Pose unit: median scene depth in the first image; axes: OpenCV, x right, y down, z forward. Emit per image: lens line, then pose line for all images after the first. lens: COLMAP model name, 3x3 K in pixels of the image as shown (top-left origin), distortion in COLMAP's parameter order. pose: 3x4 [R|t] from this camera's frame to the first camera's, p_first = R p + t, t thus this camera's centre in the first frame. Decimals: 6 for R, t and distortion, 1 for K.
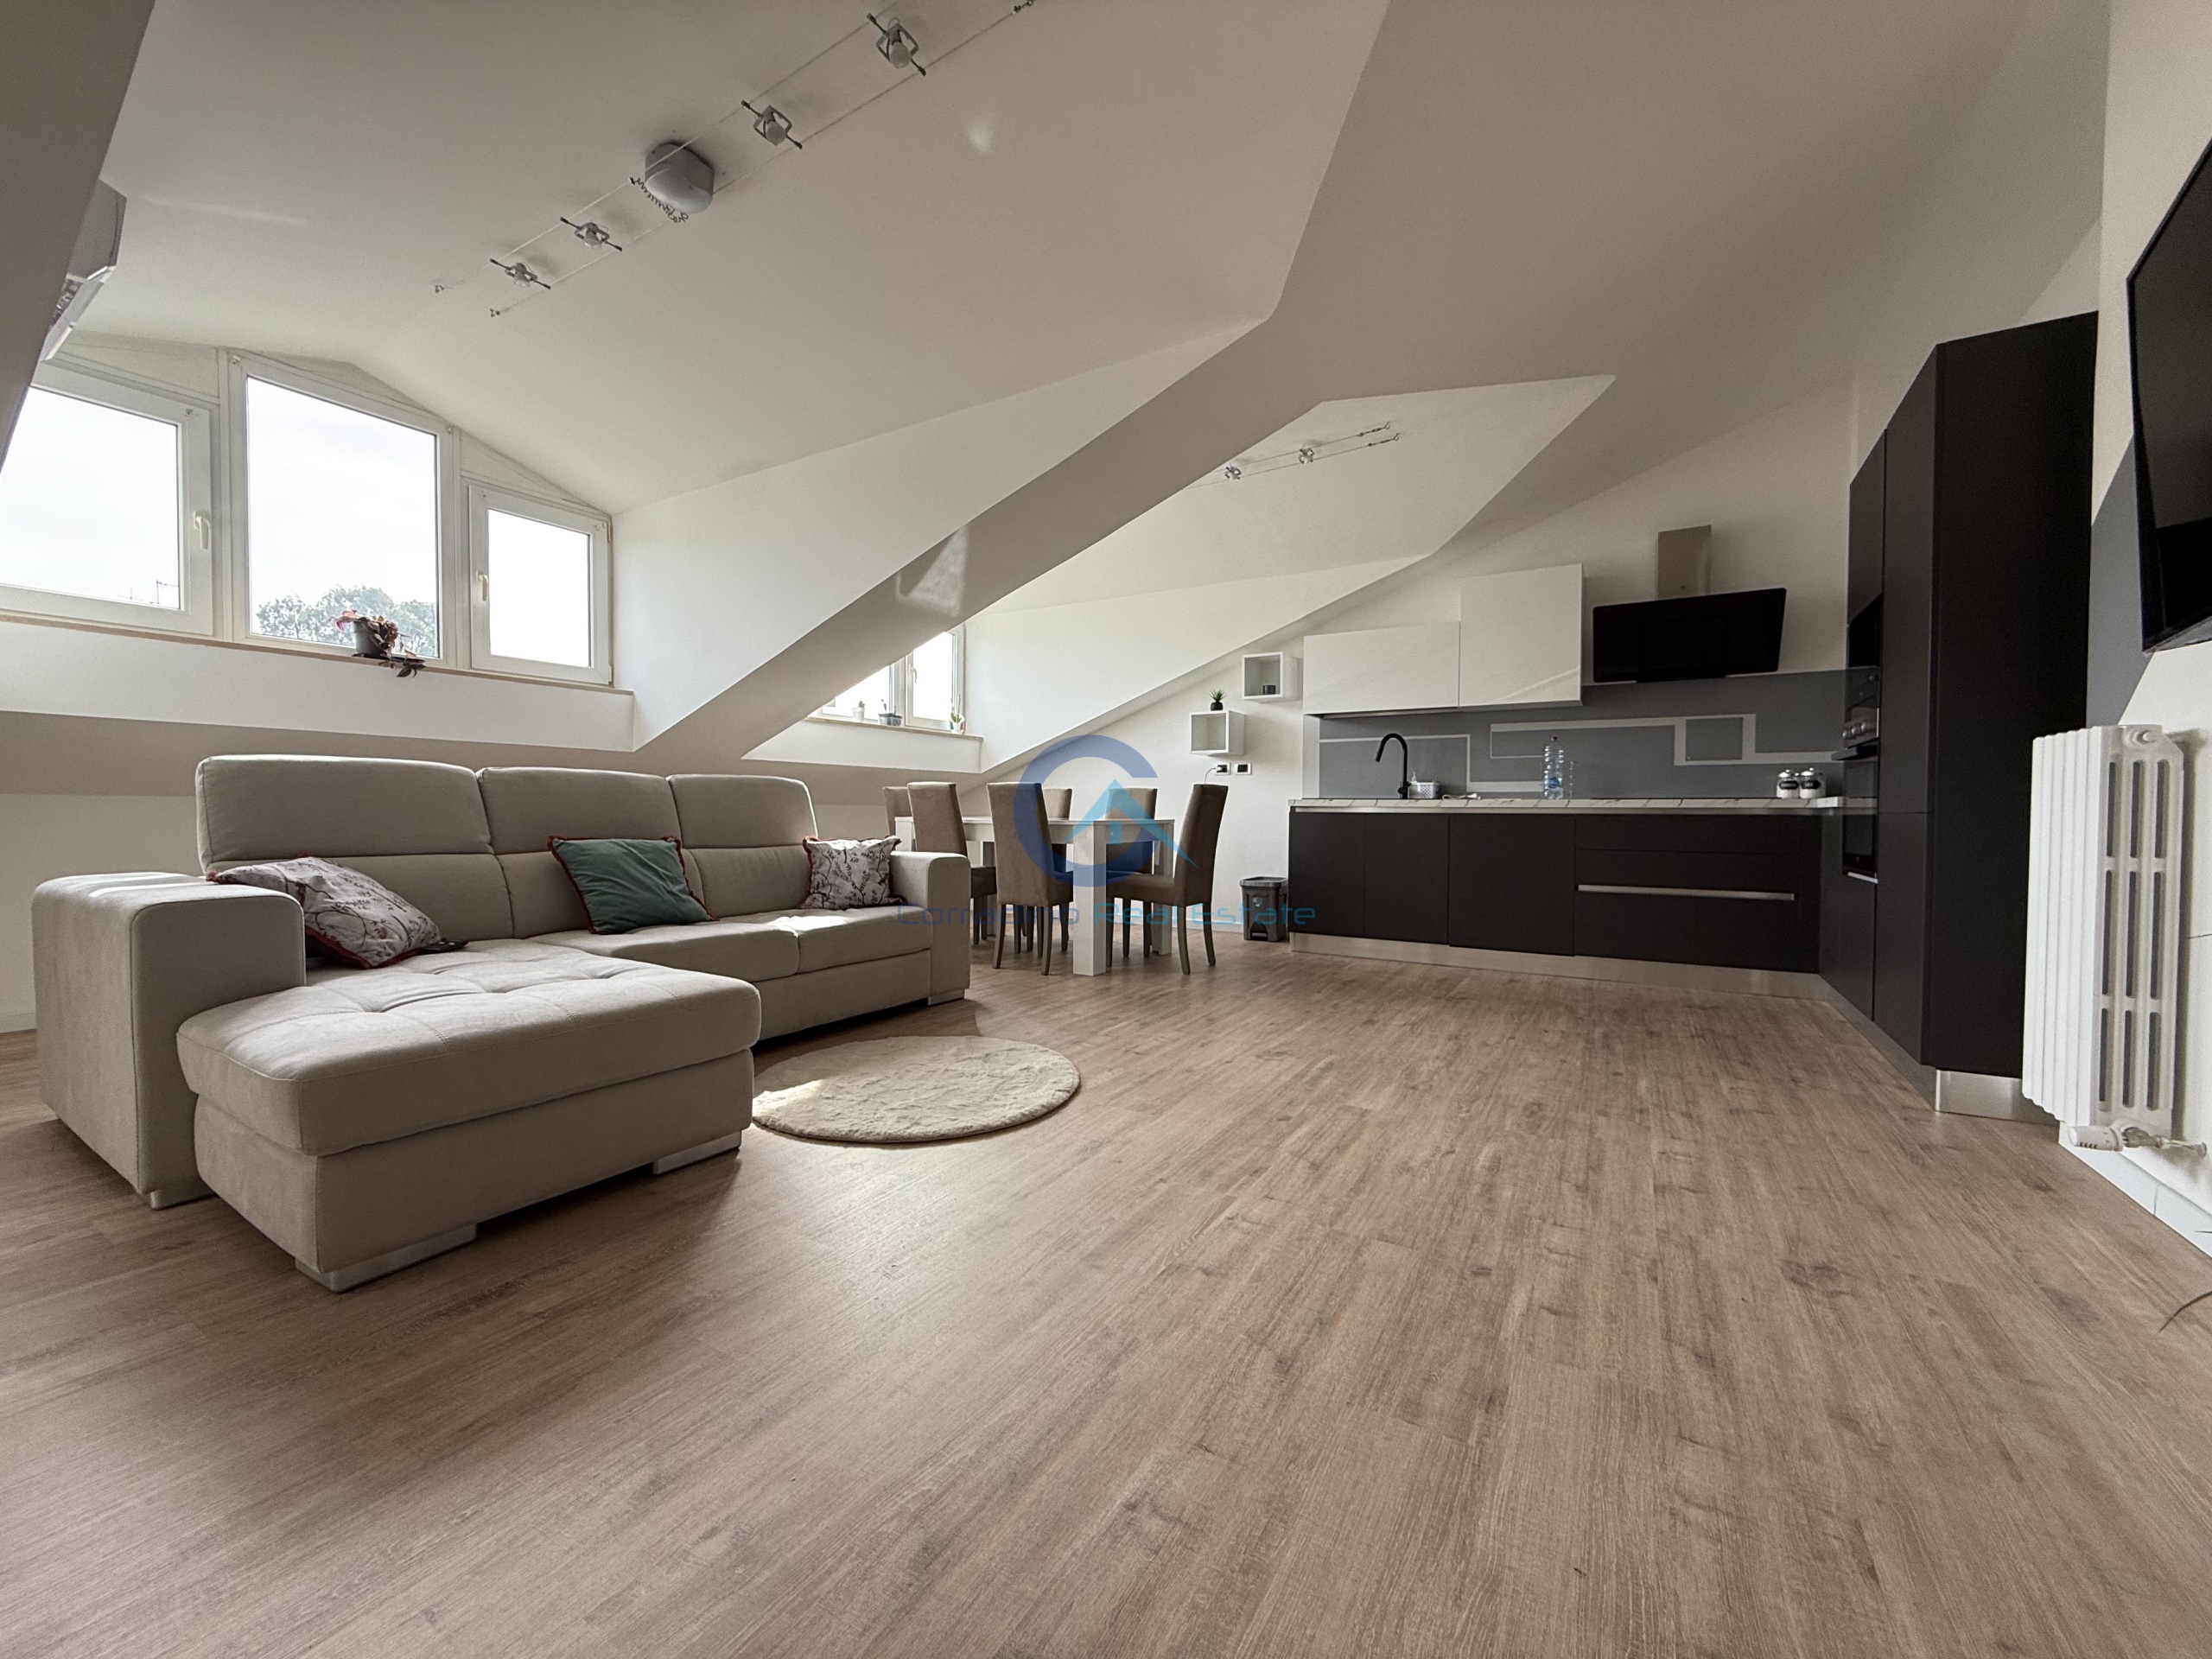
lens RADIAL K [[878.6, 0, 1098.9], [0, 878.6, 826.9], [0, 0, 1]] dist [0.000162, -0.000669]
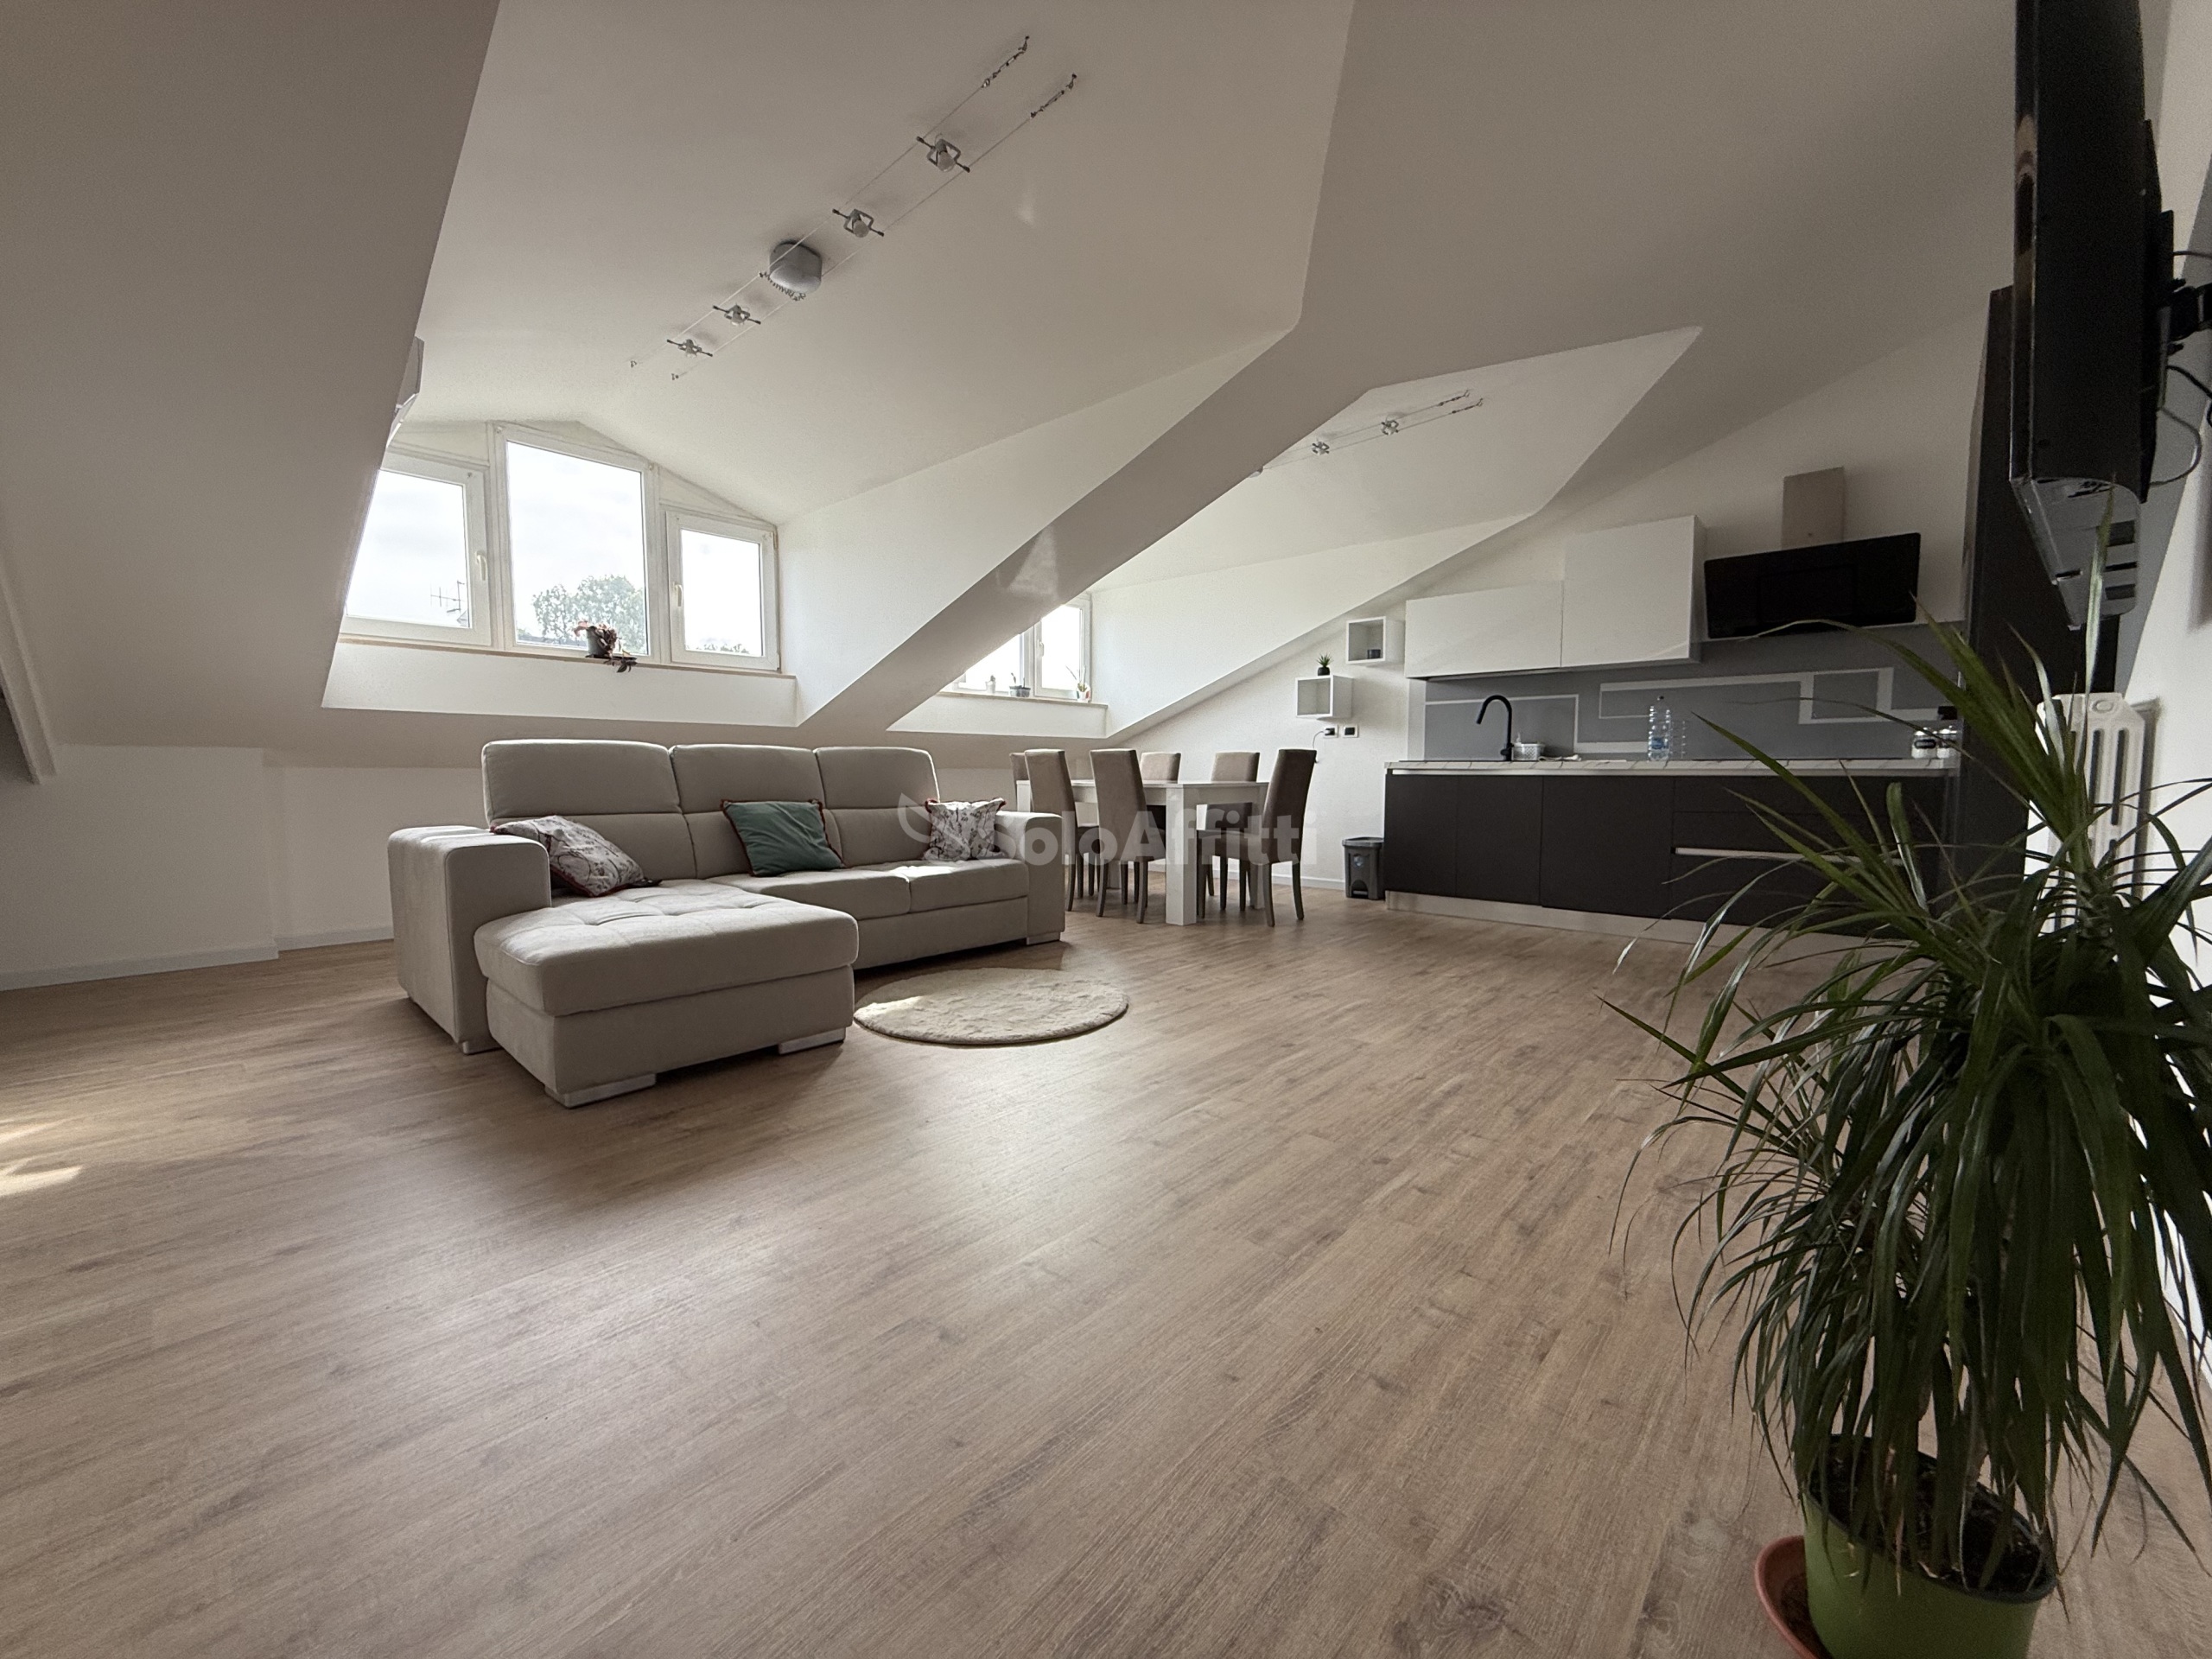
lens RADIAL K [[878.6, 0, 1098.9], [0, 878.6, 825.2], [0, 0, 1]] dist [0.000162, -0.000669]
pose [[0.980831, 0.006532, -0.194752, 0.167146], [0.002294, 0.998982, 0.045055, -0.008624], [0.194848, -0.044638, 0.979817, -0.146706]]
